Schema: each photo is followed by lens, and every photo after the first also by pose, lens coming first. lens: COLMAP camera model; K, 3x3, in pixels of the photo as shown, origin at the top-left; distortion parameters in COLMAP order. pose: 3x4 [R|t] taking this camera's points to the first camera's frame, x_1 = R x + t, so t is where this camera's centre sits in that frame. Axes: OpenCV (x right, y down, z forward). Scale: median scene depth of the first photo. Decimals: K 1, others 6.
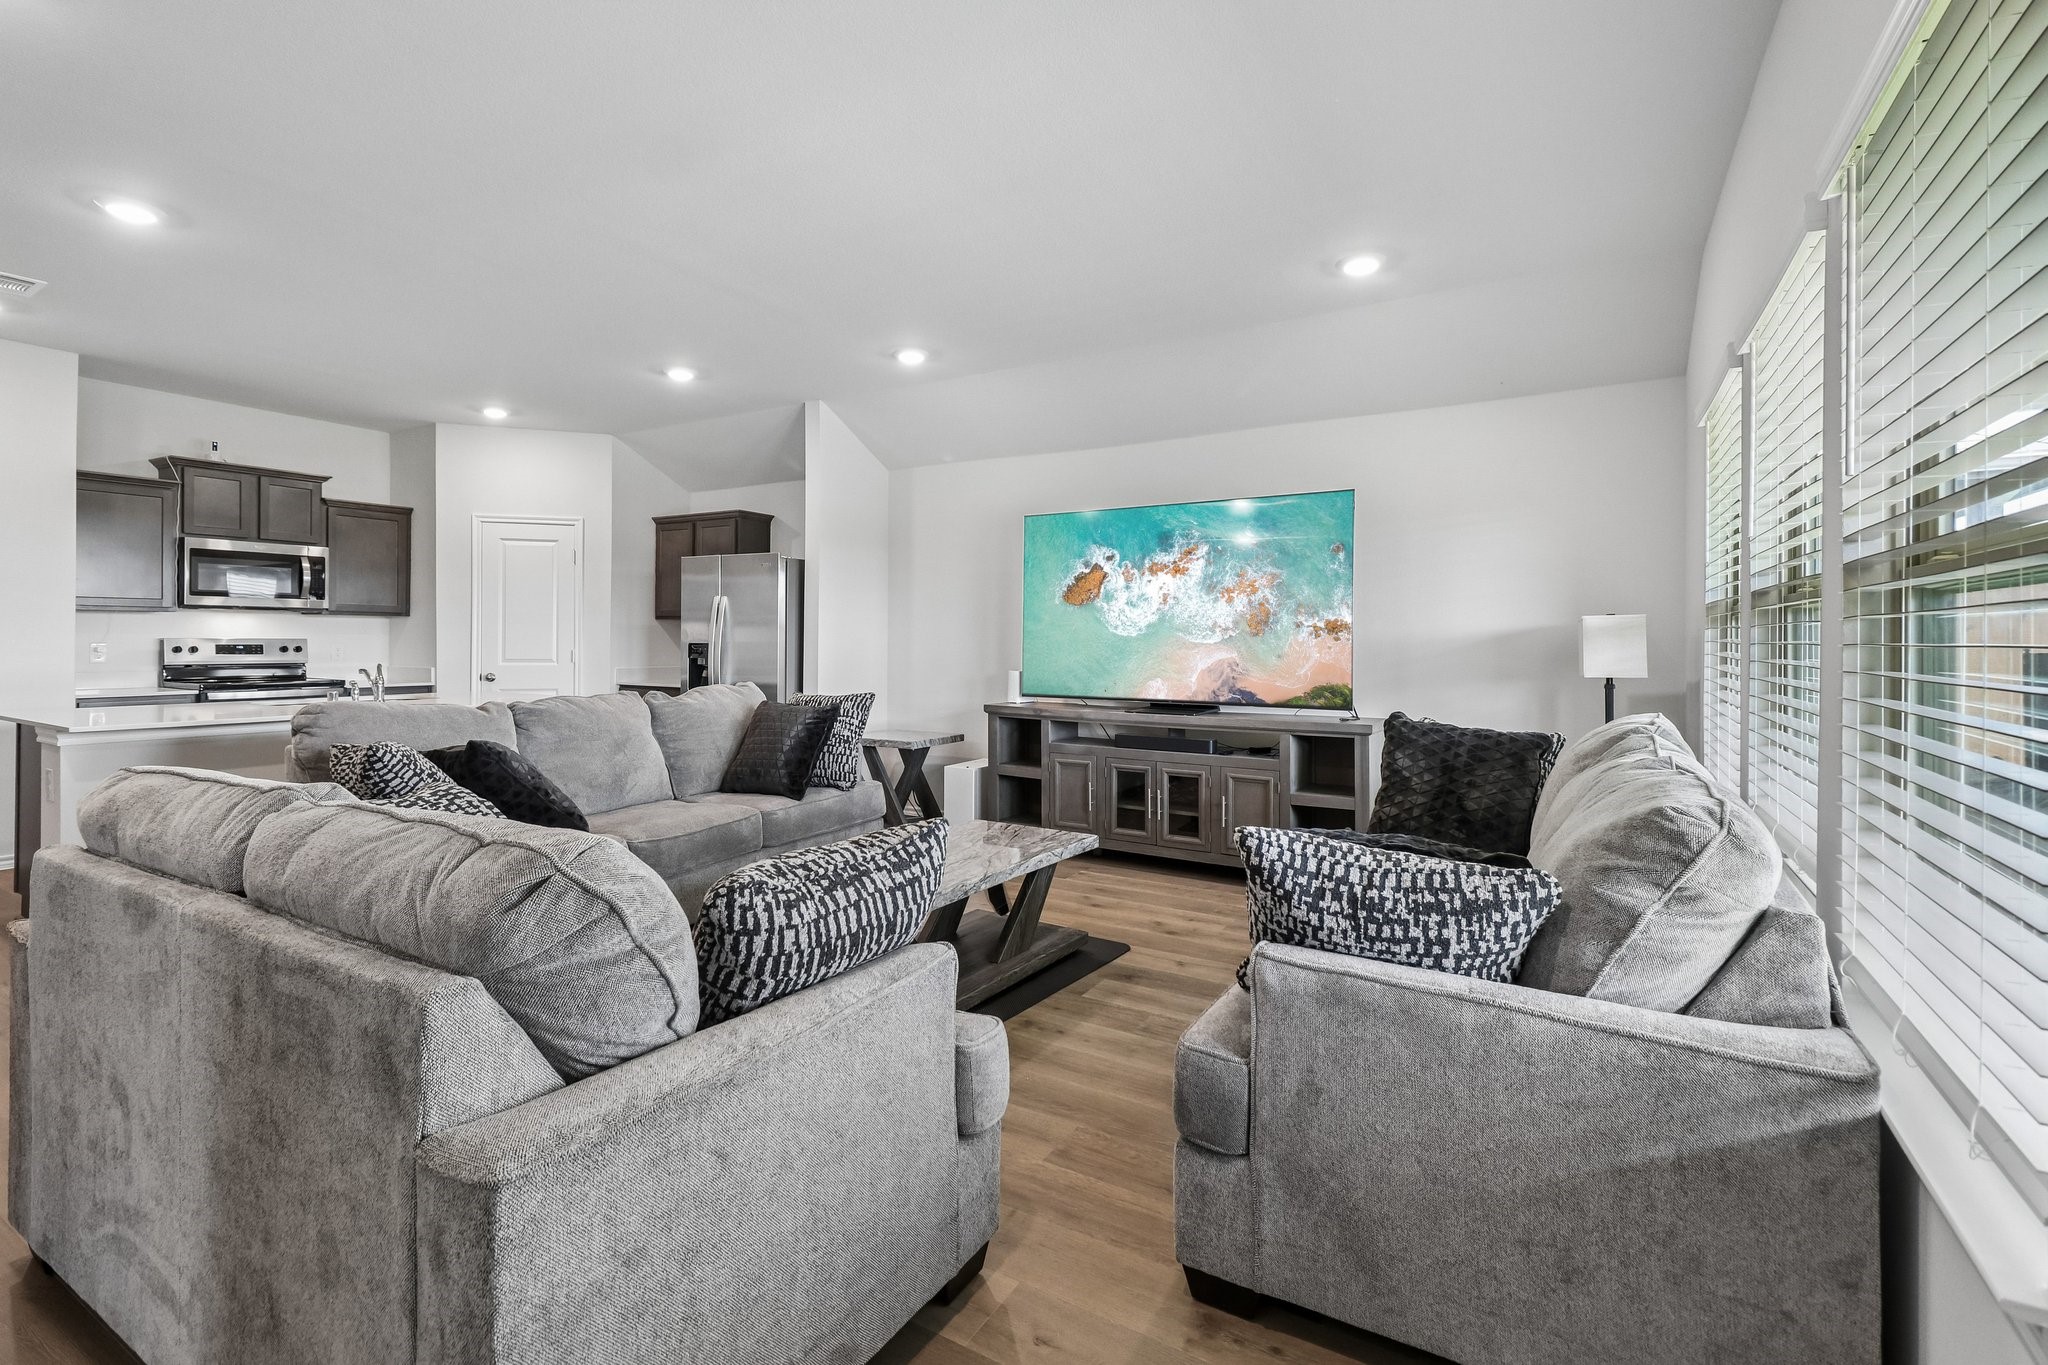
lens RADIAL K [[975.5, 0, 1054.7], [0, 975.5, 637.0], [0, 0, 1]] dist [-0.000838, -0.000093]
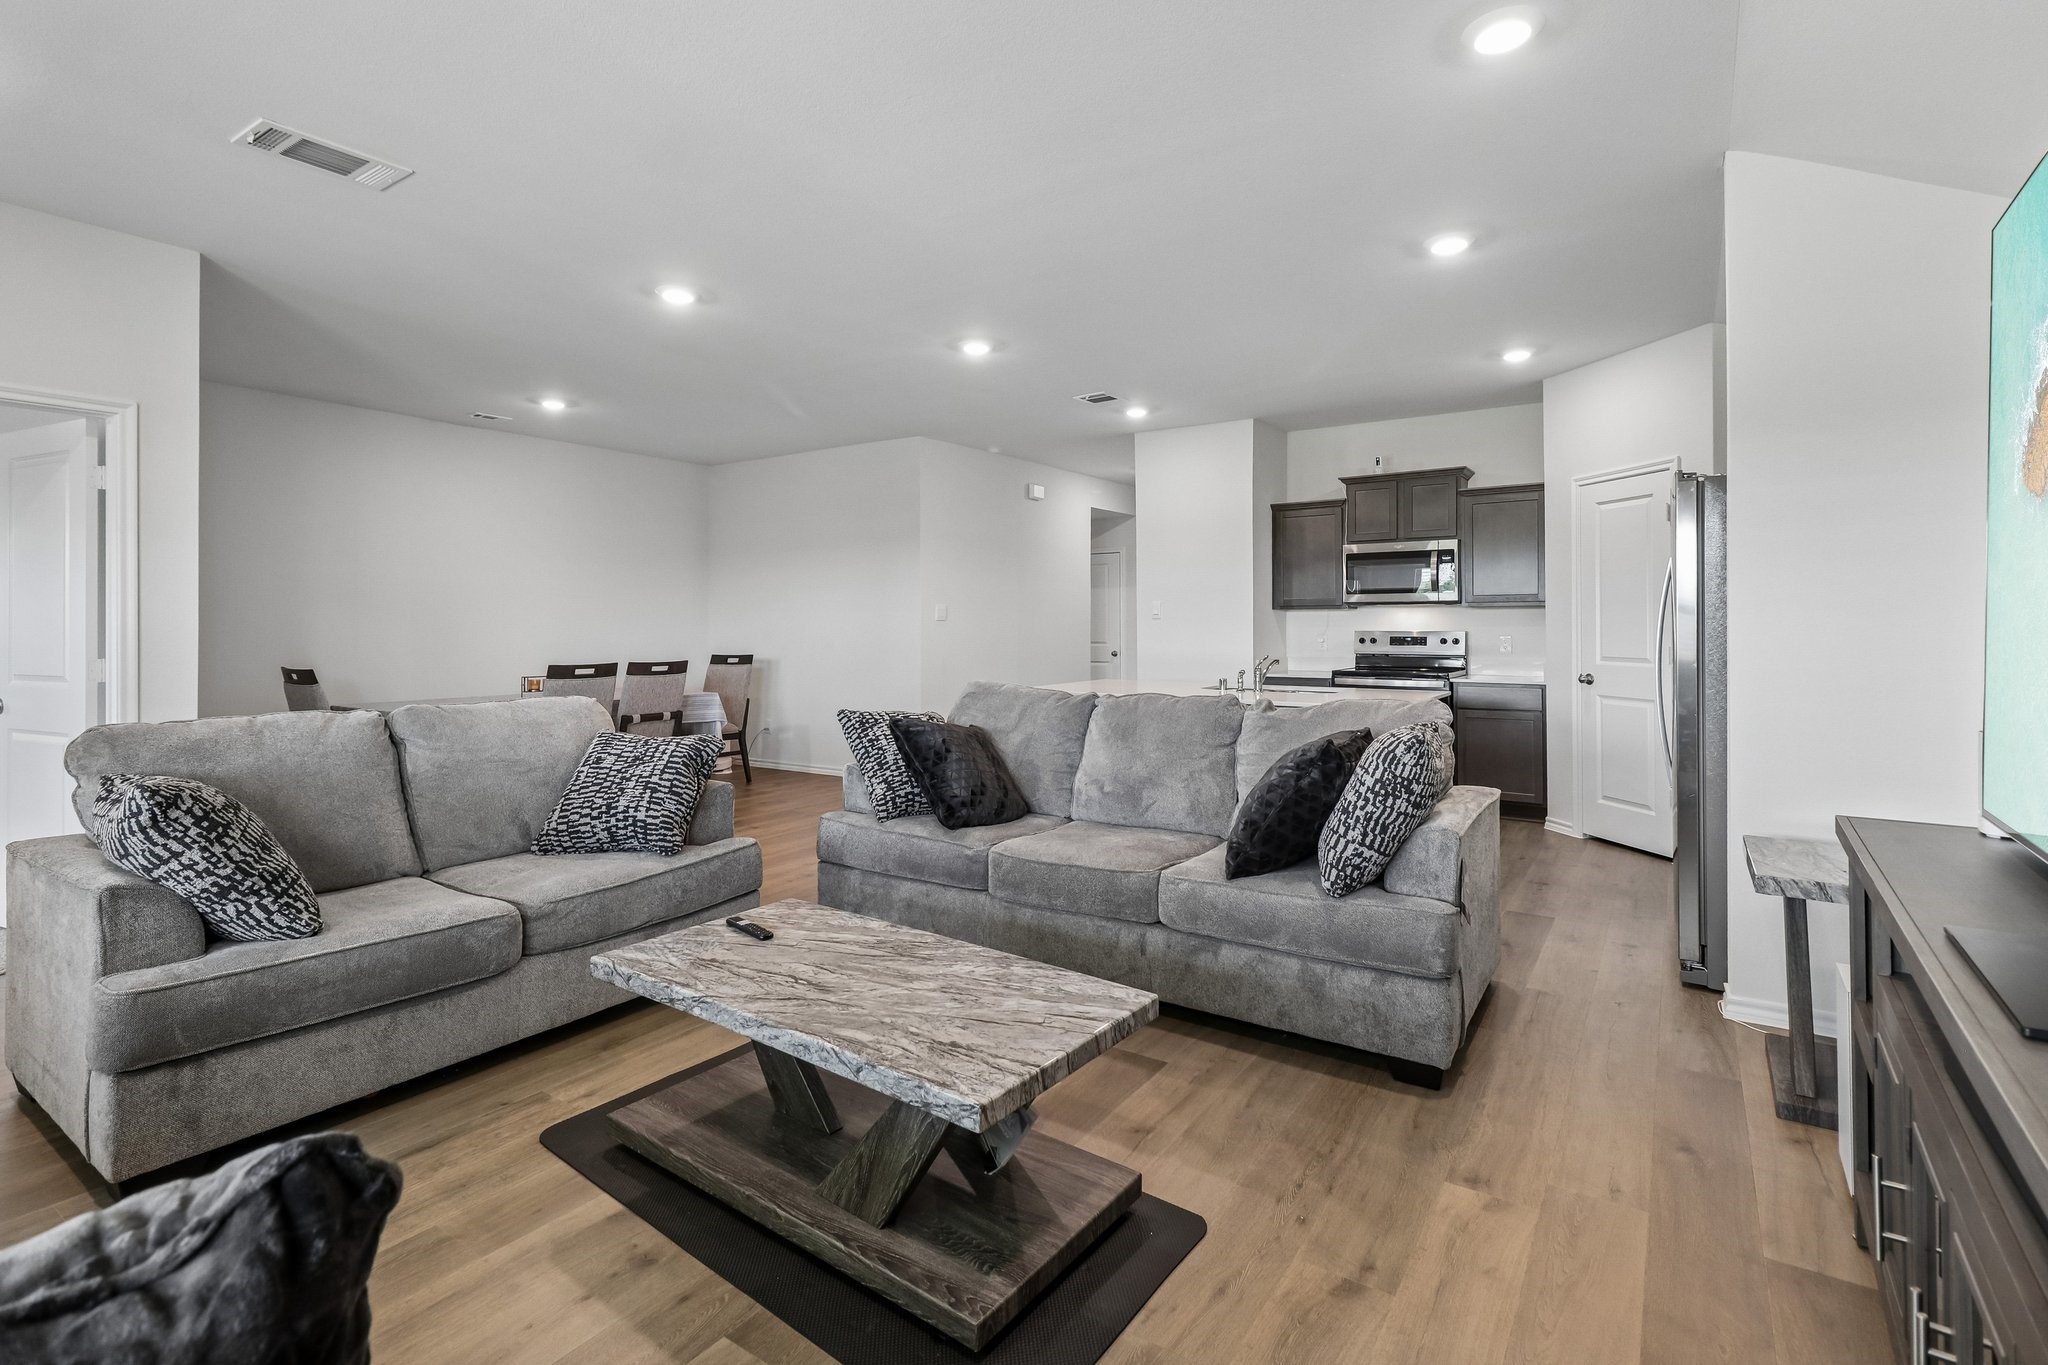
lens RADIAL K [[975.5, 0, 1054.7], [0, 975.5, 637.0], [0, 0, 1]] dist [-0.000838, -0.000093]
pose [[-0.110103, 0.003130, -0.993915, 0.303737], [0.002860, 0.999992, 0.002832, 0.004034], [0.993916, -0.002531, -0.110112, 0.736306]]
